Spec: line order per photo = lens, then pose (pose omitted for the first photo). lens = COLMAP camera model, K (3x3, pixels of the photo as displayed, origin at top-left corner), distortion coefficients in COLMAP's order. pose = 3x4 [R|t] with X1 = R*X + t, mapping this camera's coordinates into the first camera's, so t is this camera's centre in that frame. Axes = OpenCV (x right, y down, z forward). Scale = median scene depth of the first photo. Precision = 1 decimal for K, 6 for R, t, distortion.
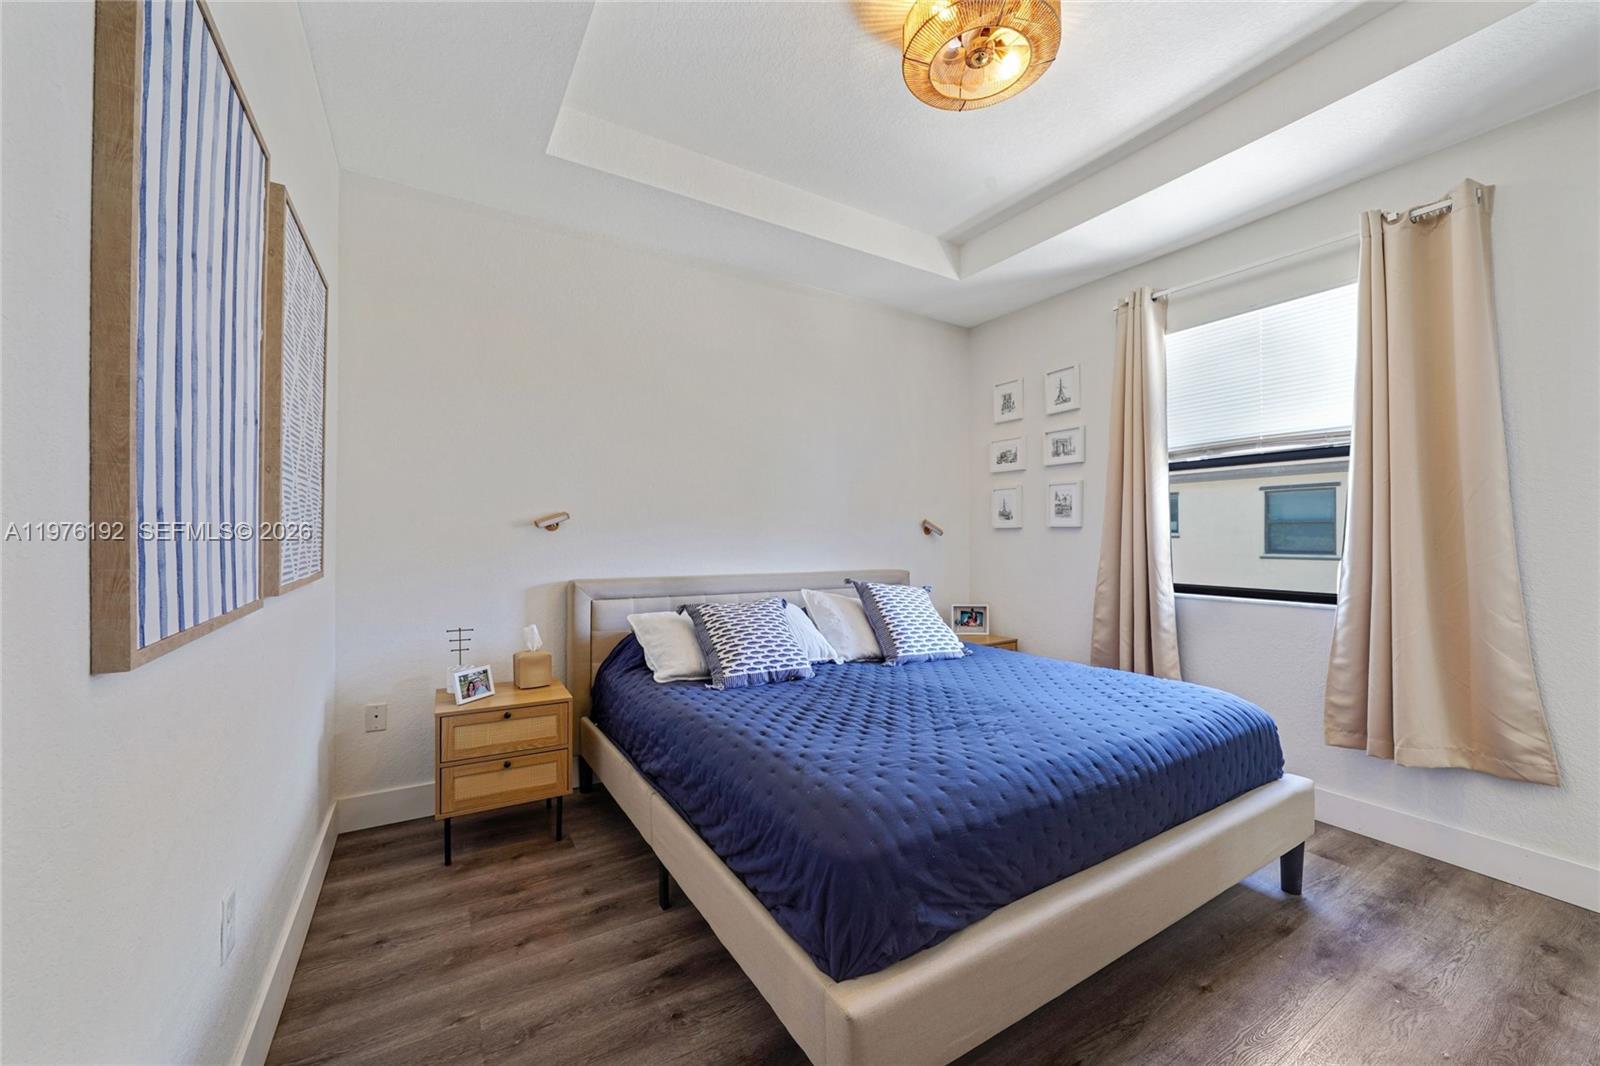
lens RADIAL K [[617.8, 0, 795.4], [0, 617.8, 525.5], [0, 0, 1]] dist [-0.011753, 0.005680]
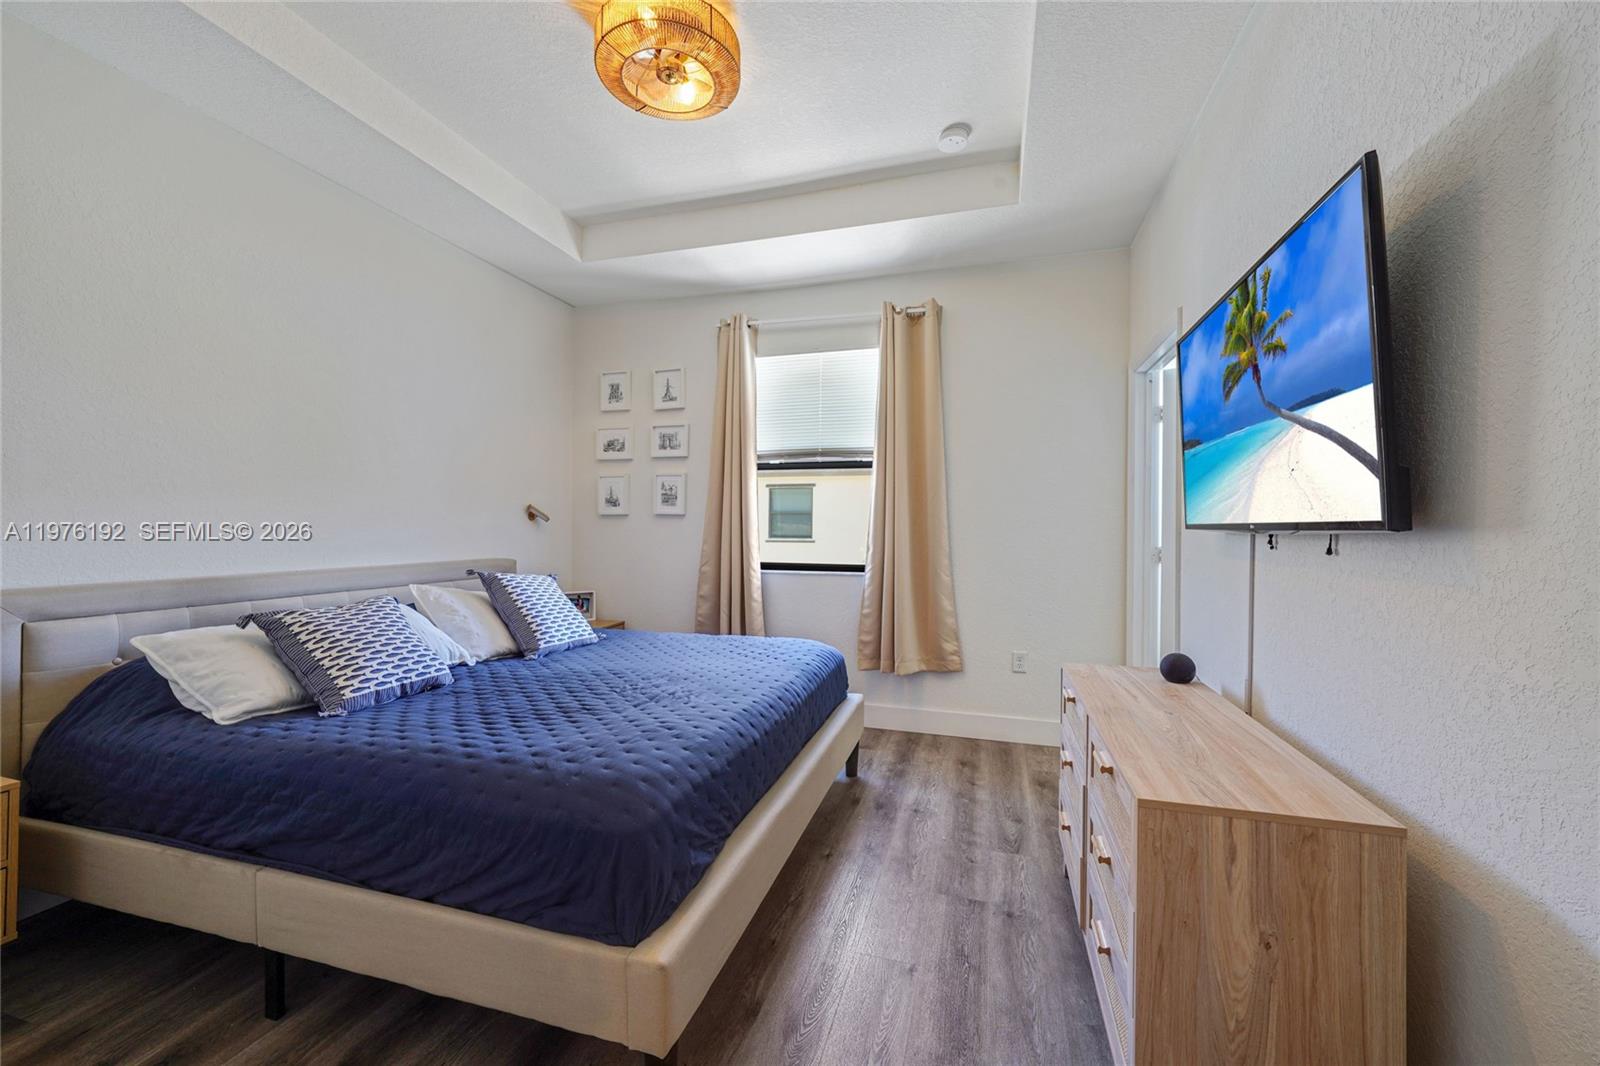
lens RADIAL K [[617.8, 0, 825.2], [0, 617.8, 524.4], [0, 0, 1]] dist [-0.011753, 0.005680]
pose [[0.735253, 0.003940, 0.677781, -0.185587], [-0.017457, 0.999761, 0.013125, 0.001301], [-0.677568, -0.021482, 0.735147, 0.010361]]
